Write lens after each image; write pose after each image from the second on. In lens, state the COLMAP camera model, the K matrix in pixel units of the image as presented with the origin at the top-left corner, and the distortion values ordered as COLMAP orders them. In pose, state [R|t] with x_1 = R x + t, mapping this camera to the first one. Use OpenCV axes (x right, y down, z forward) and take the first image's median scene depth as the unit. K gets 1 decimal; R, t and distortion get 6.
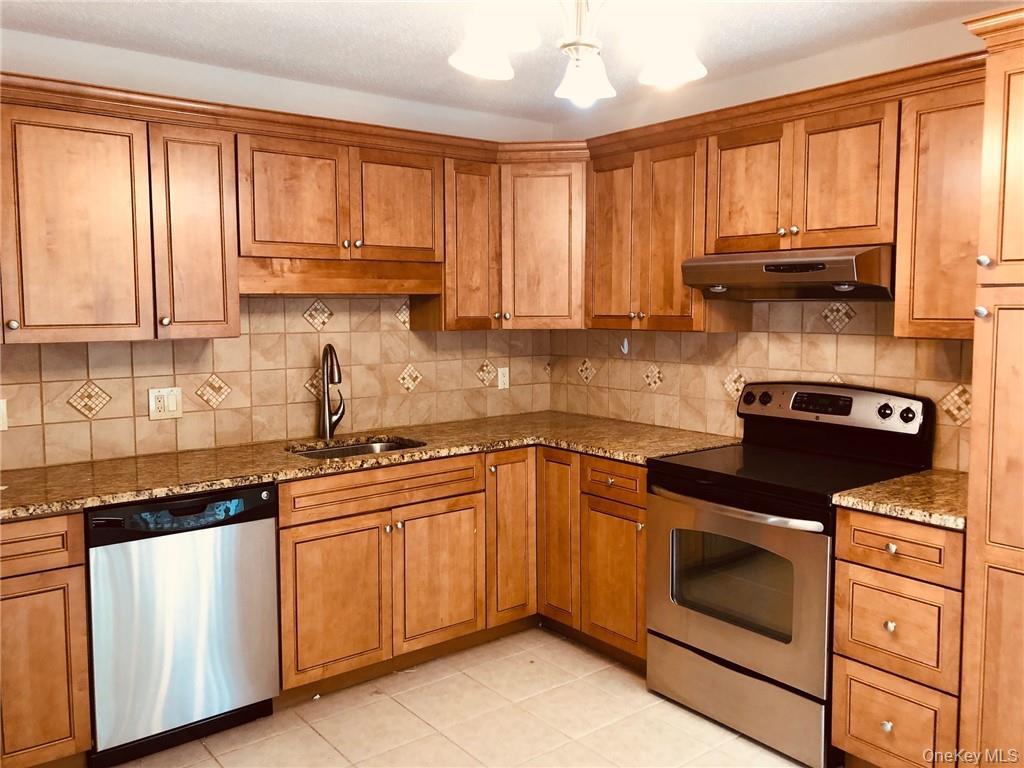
lens RADIAL K [[844.9, 0, 511.5], [0, 844.9, 379.6], [0, 0, 1]] dist [0.062541, -0.073309]
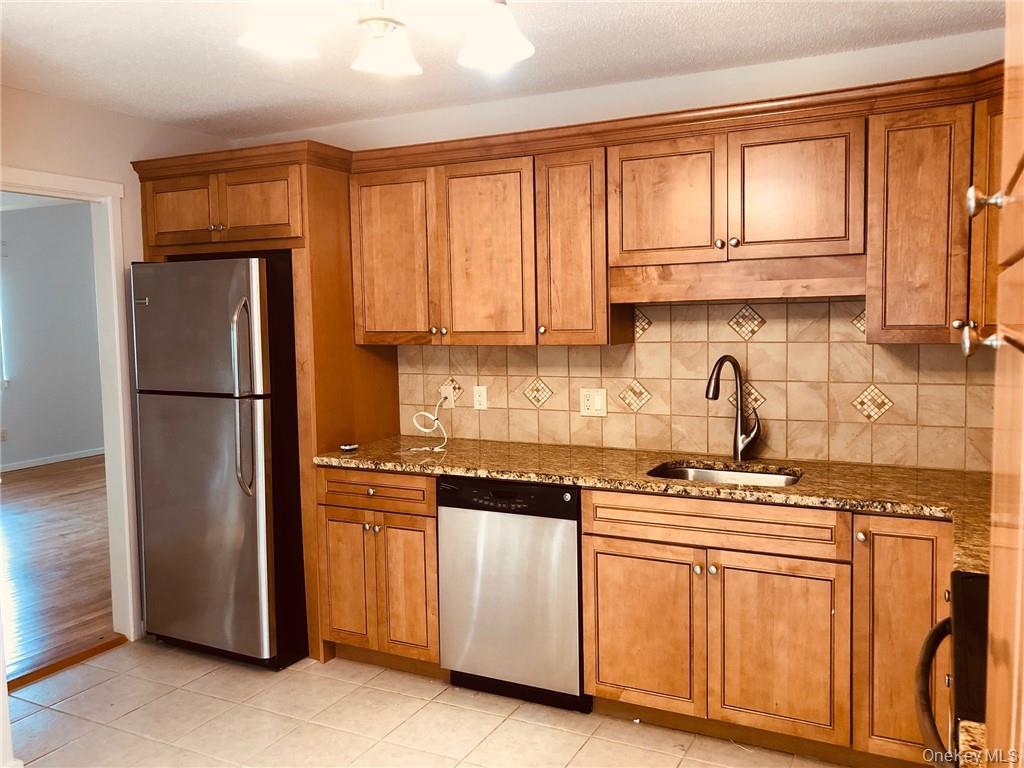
lens RADIAL K [[844.9, 0, 508.8], [0, 844.9, 382.6], [0, 0, 1]] dist [0.062541, -0.073309]
pose [[0.408736, 0.073078, -0.909722, 0.558372], [-0.066288, 0.996533, 0.050269, -0.046793], [0.910242, 0.039757, 0.412163, 0.455935]]
